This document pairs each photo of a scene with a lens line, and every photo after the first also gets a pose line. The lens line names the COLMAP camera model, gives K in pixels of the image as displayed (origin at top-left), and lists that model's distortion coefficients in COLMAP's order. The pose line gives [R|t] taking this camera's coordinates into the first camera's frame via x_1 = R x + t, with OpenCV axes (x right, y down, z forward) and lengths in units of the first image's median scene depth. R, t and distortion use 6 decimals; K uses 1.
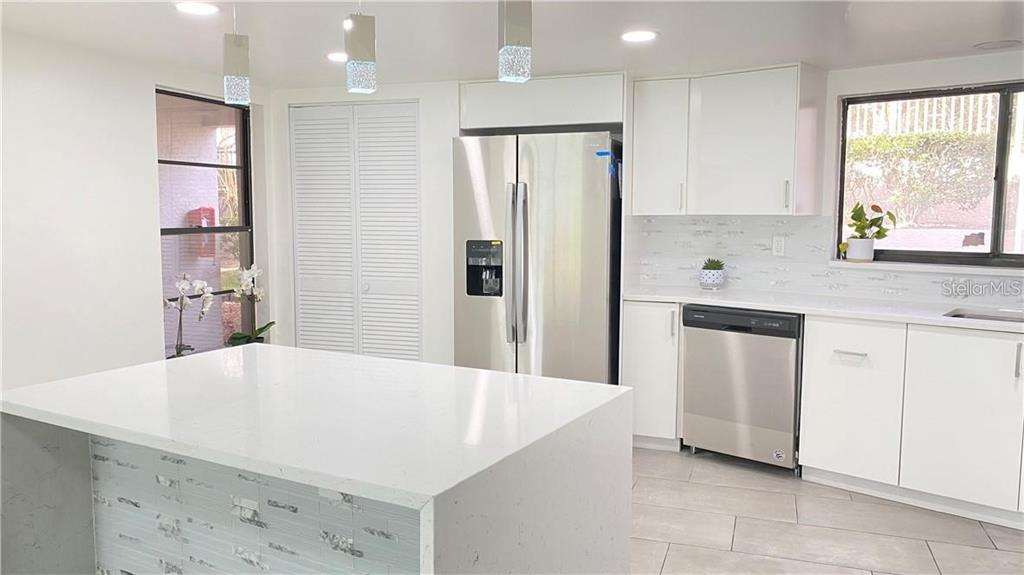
lens RADIAL K [[761.5, 0, 505.3], [0, 761.5, 282.3], [0, 0, 1]] dist [0.018718, -0.009254]
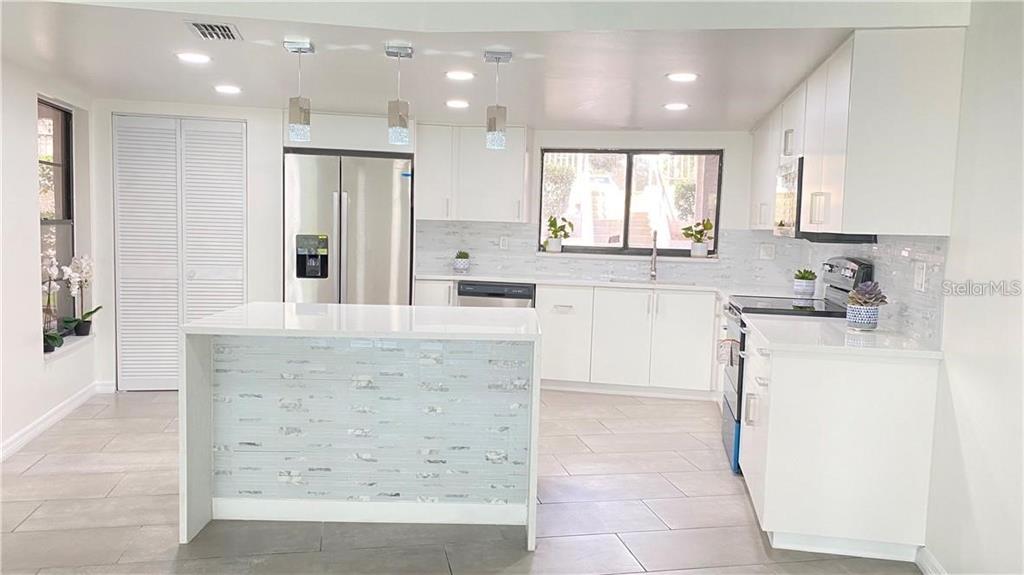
lens RADIAL K [[761.5, 0, 510.6], [0, 761.5, 287.1], [0, 0, 1]] dist [0.018718, -0.009254]
pose [[0.856519, -0.018636, 0.515779, -0.435323], [0.019621, 0.999801, 0.003540, 0.037451], [-0.515743, 0.007088, 0.856714, -0.311988]]
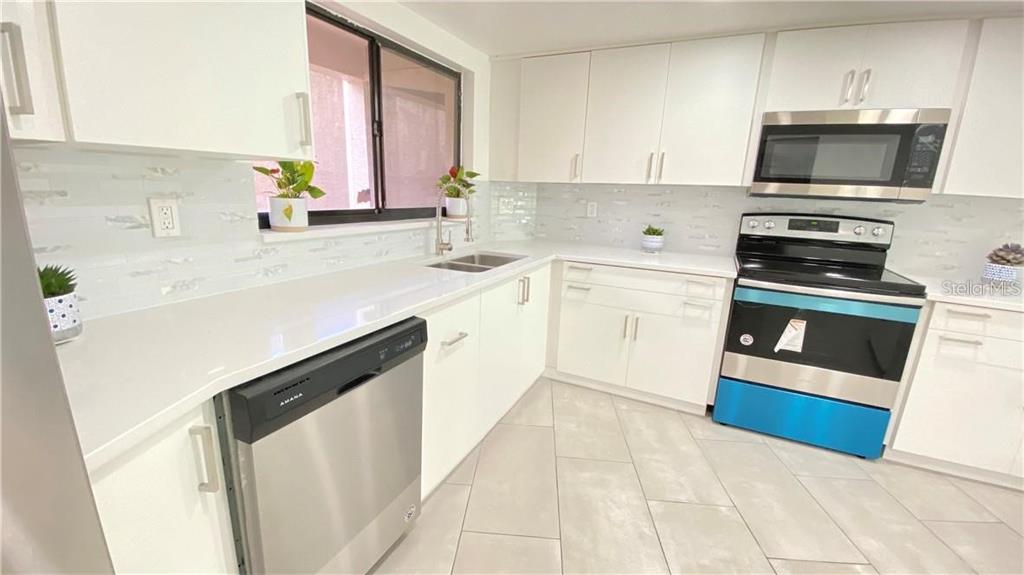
lens RADIAL K [[422.0, 0, 510.7], [0, 422.0, 287.5], [0, 0, 1]] dist [0.005156, -0.009010]
pose [[-0.272918, -0.233779, 0.933201, 0.014750], [0.049751, 0.965298, 0.256369, -0.068521], [-0.960750, 0.116396, -0.251816, 0.916643]]
